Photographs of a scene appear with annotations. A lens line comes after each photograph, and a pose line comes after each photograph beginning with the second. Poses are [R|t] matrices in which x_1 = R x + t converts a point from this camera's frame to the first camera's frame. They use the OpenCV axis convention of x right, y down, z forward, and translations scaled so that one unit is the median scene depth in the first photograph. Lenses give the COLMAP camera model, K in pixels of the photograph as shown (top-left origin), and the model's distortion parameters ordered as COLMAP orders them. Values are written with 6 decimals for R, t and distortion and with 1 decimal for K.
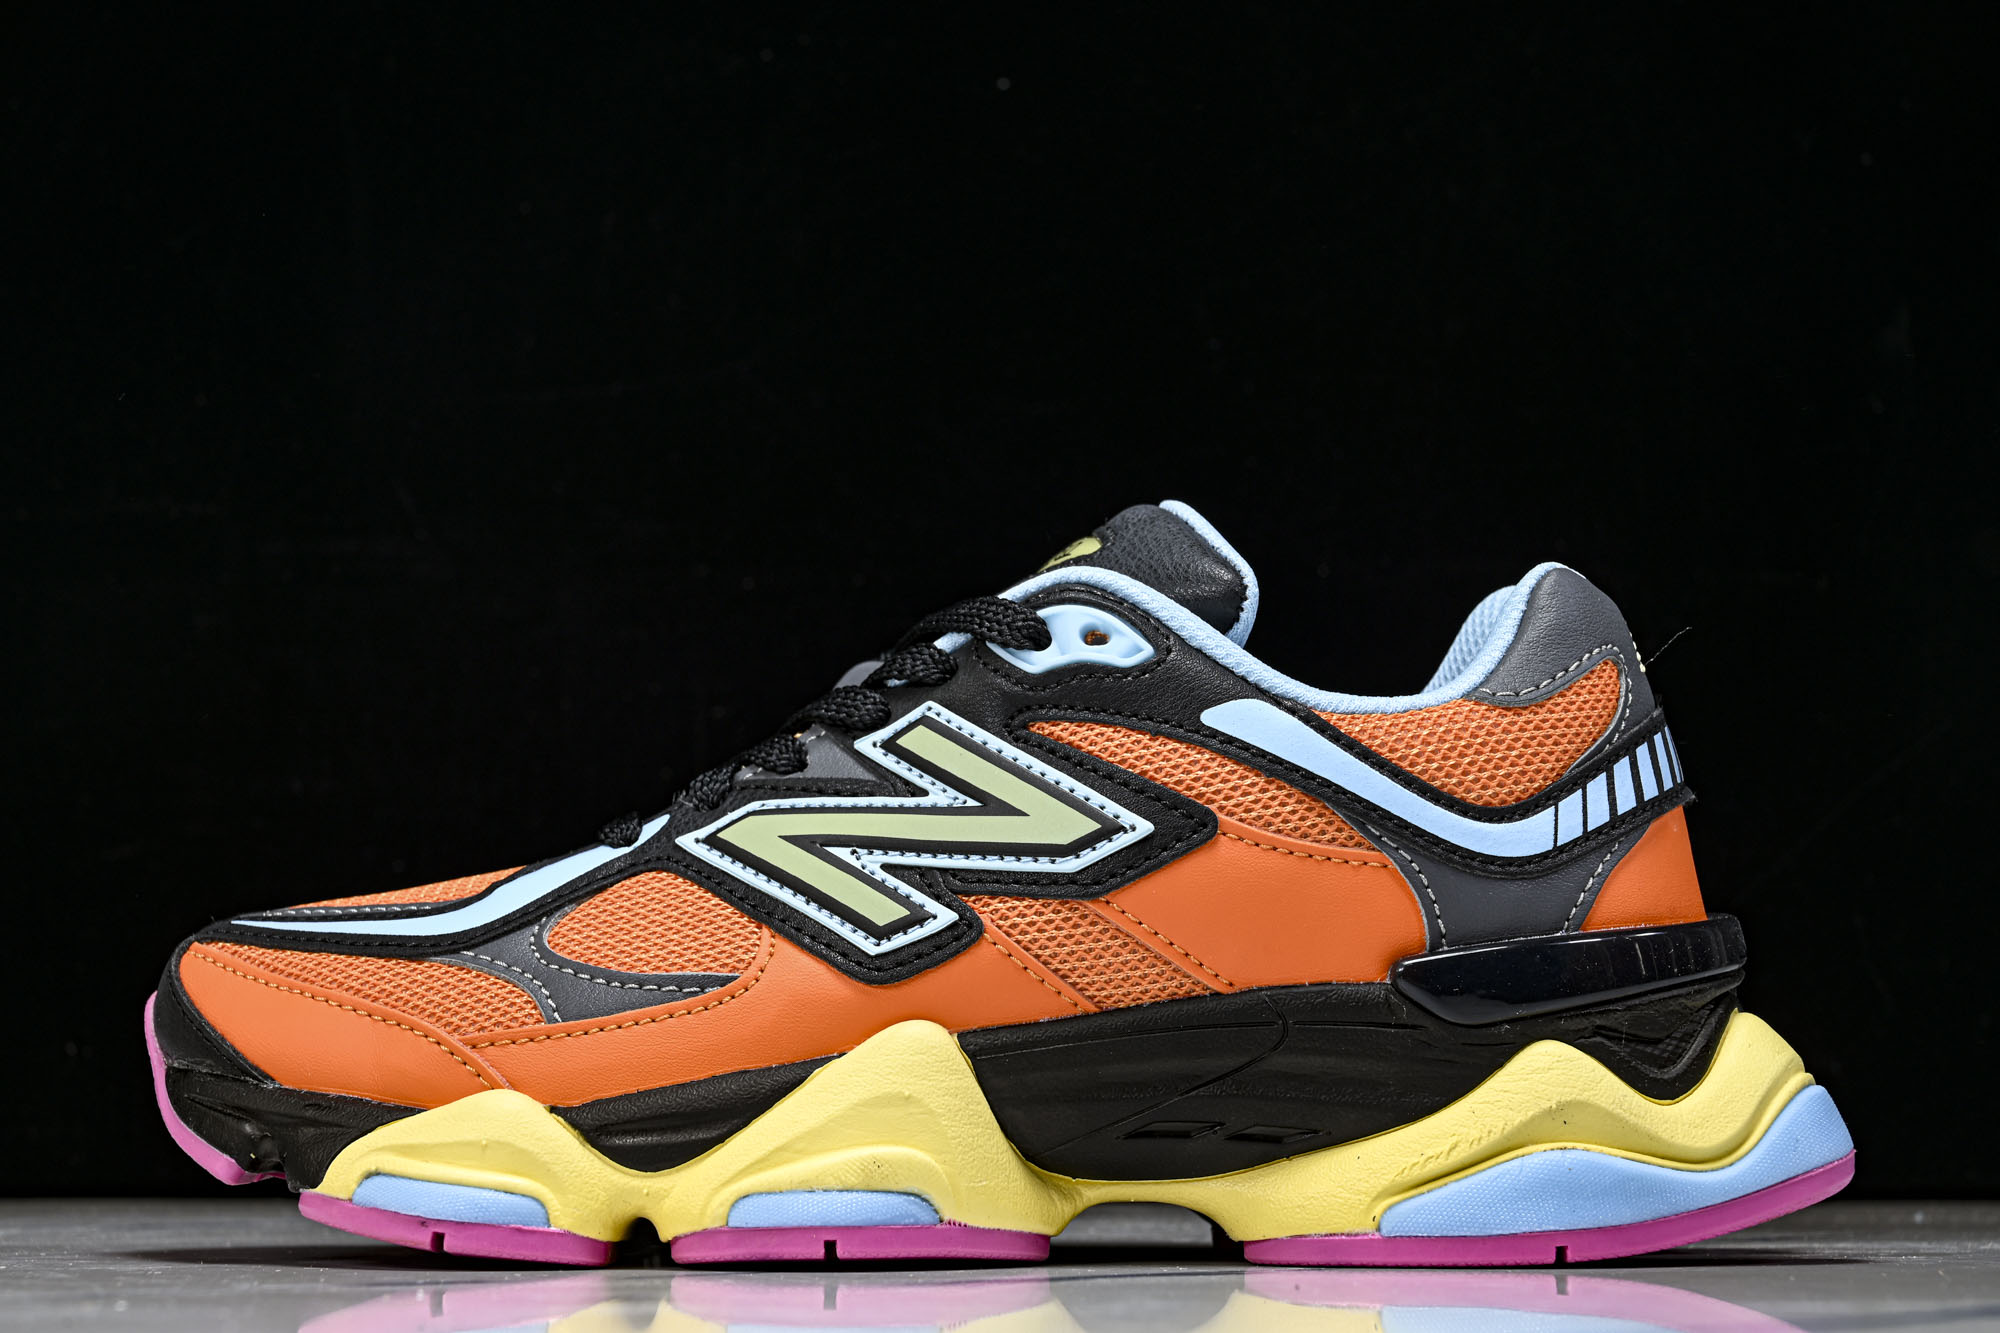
lens RADIAL K [[3586.4, 0, 1008.9], [0, 3586.4, 654.0], [0, 0, 1]] dist [-0.027292, 0.000000]
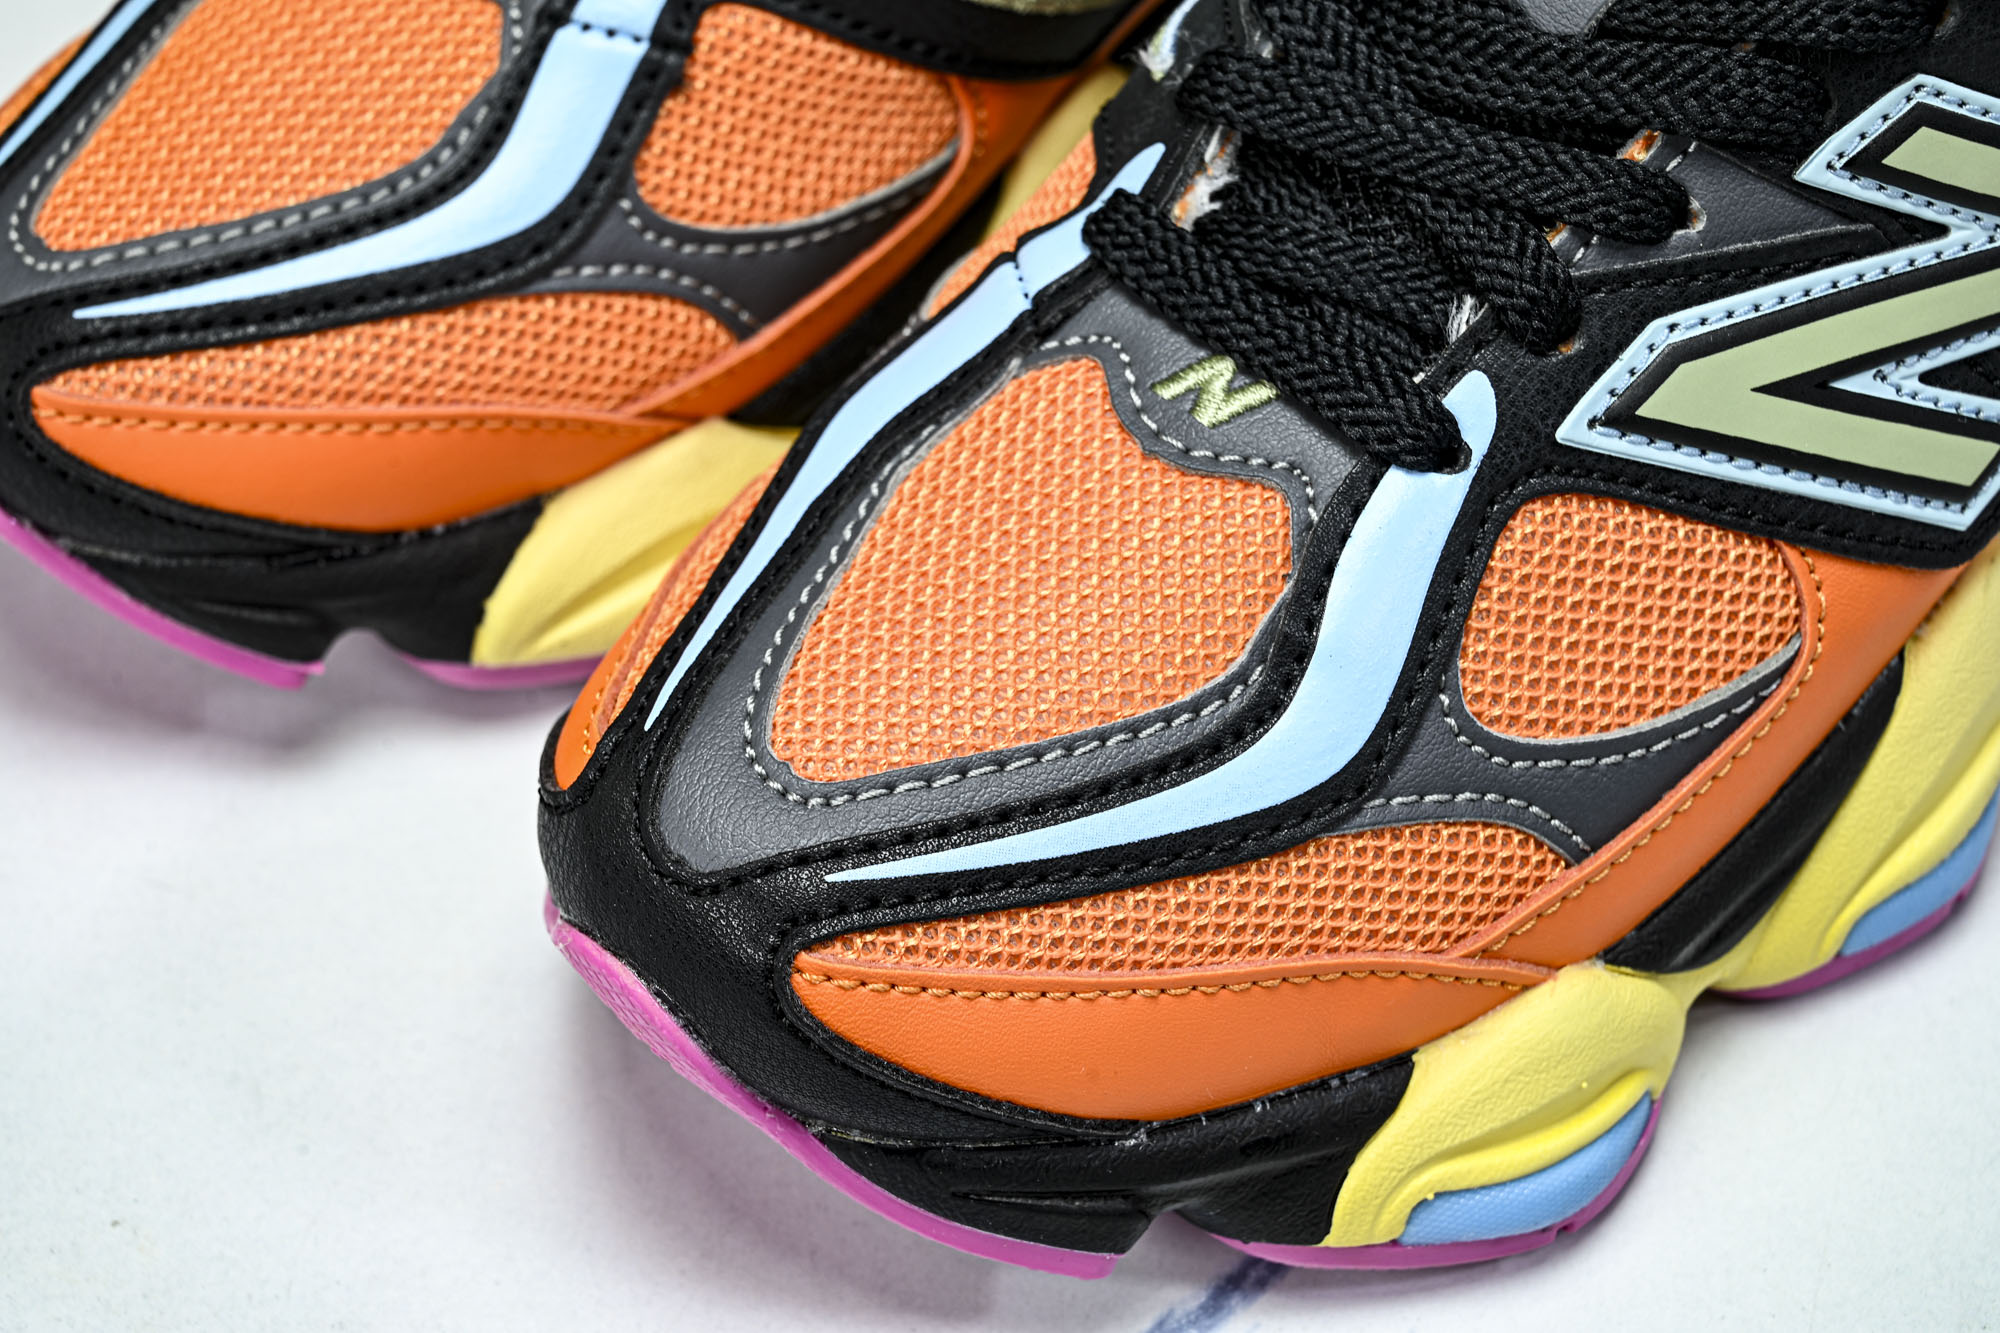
lens RADIAL K [[4397.6, 0, 1006.5], [0, 4397.6, 663.7], [0, 0, 1]] dist [0.068365, 0.000000]
pose [[0.685316, -0.553469, 0.473301, -0.522611], [-0.073782, 0.593806, 0.801218, -0.500200], [-0.724498, -0.584009, 0.366109, 0.809960]]
